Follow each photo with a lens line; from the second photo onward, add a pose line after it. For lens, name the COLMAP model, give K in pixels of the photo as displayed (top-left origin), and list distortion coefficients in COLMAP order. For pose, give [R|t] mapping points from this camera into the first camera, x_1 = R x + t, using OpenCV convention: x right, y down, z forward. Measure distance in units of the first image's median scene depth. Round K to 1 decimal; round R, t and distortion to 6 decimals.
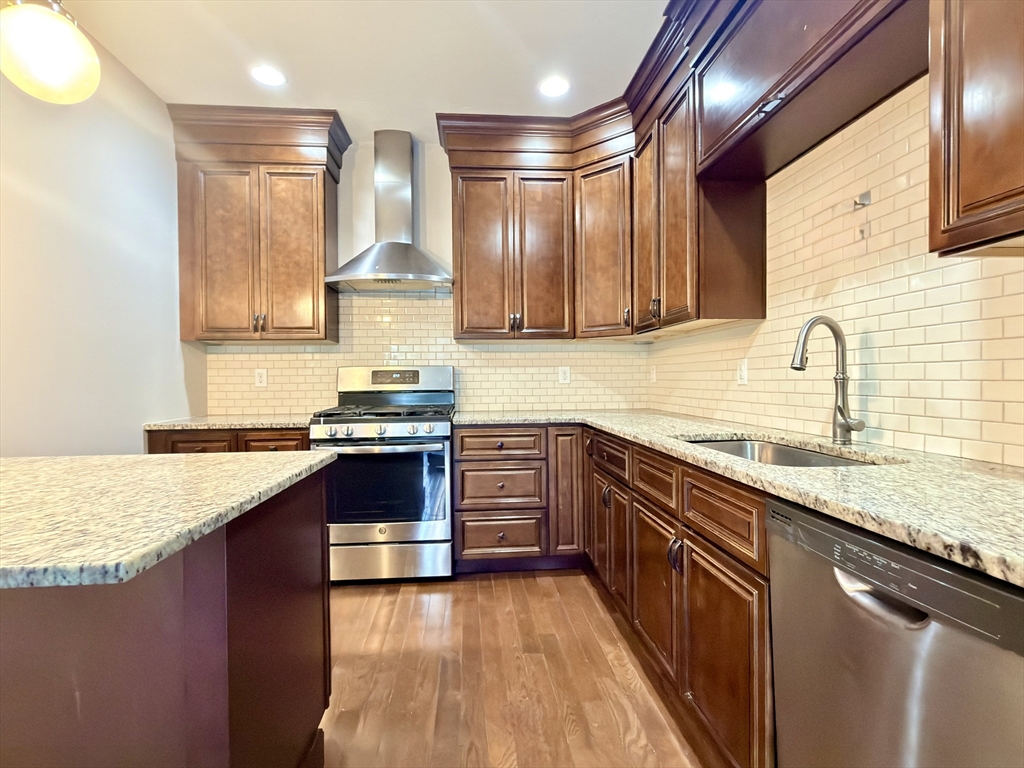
lens RADIAL K [[497.9, 0, 507.6], [0, 497.9, 385.1], [0, 0, 1]] dist [0.002481, -0.000603]
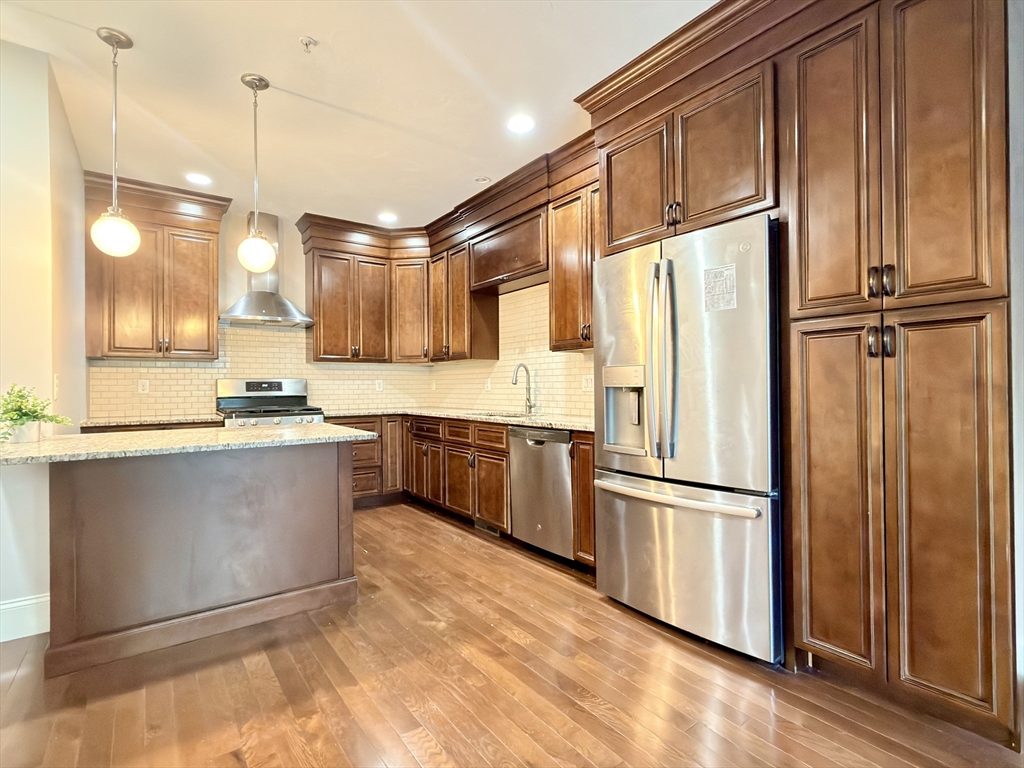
lens RADIAL K [[497.9, 0, 515.5], [0, 497.9, 384.2], [0, 0, 1]] dist [0.002481, -0.000603]
pose [[0.845548, 0.005560, 0.533871, -0.555292], [0.006115, 0.999779, -0.020098, 0.014494], [-0.533865, 0.020258, 0.845327, -0.832988]]
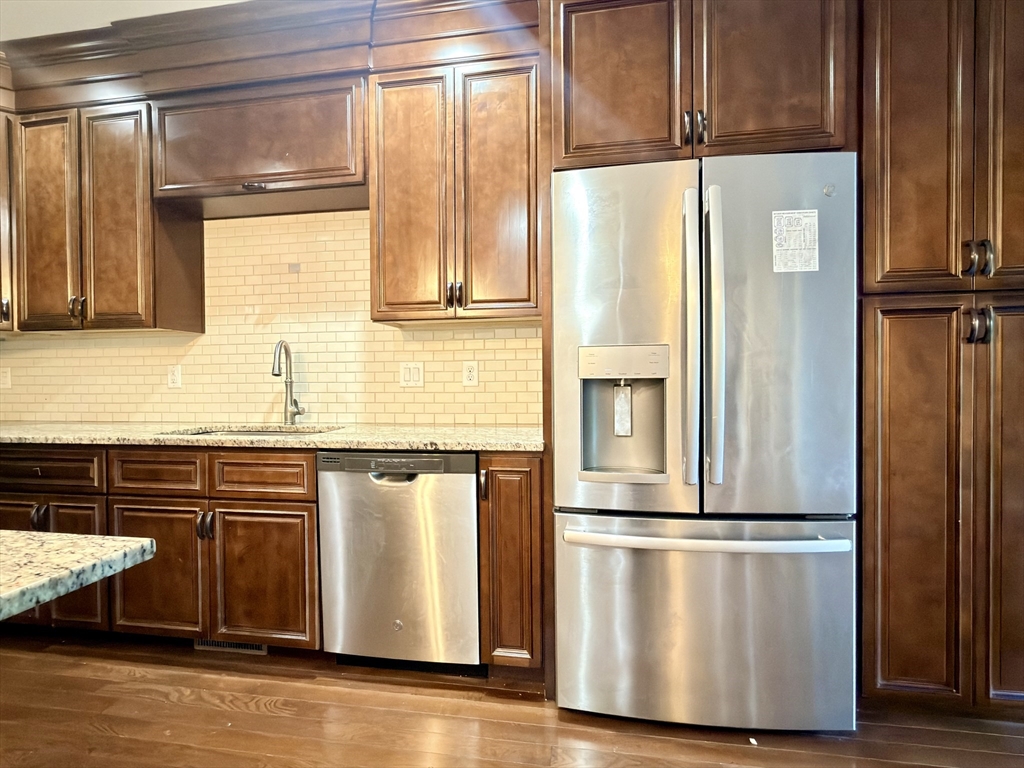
lens RADIAL K [[497.9, 0, 509.4], [0, 497.9, 383.7], [0, 0, 1]] dist [0.002481, -0.000603]
pose [[0.242424, -0.003336, 0.970165, -0.480461], [0.018009, 0.999837, -0.001061, 0.004786], [-0.970003, 0.017729, 0.242445, -0.020013]]
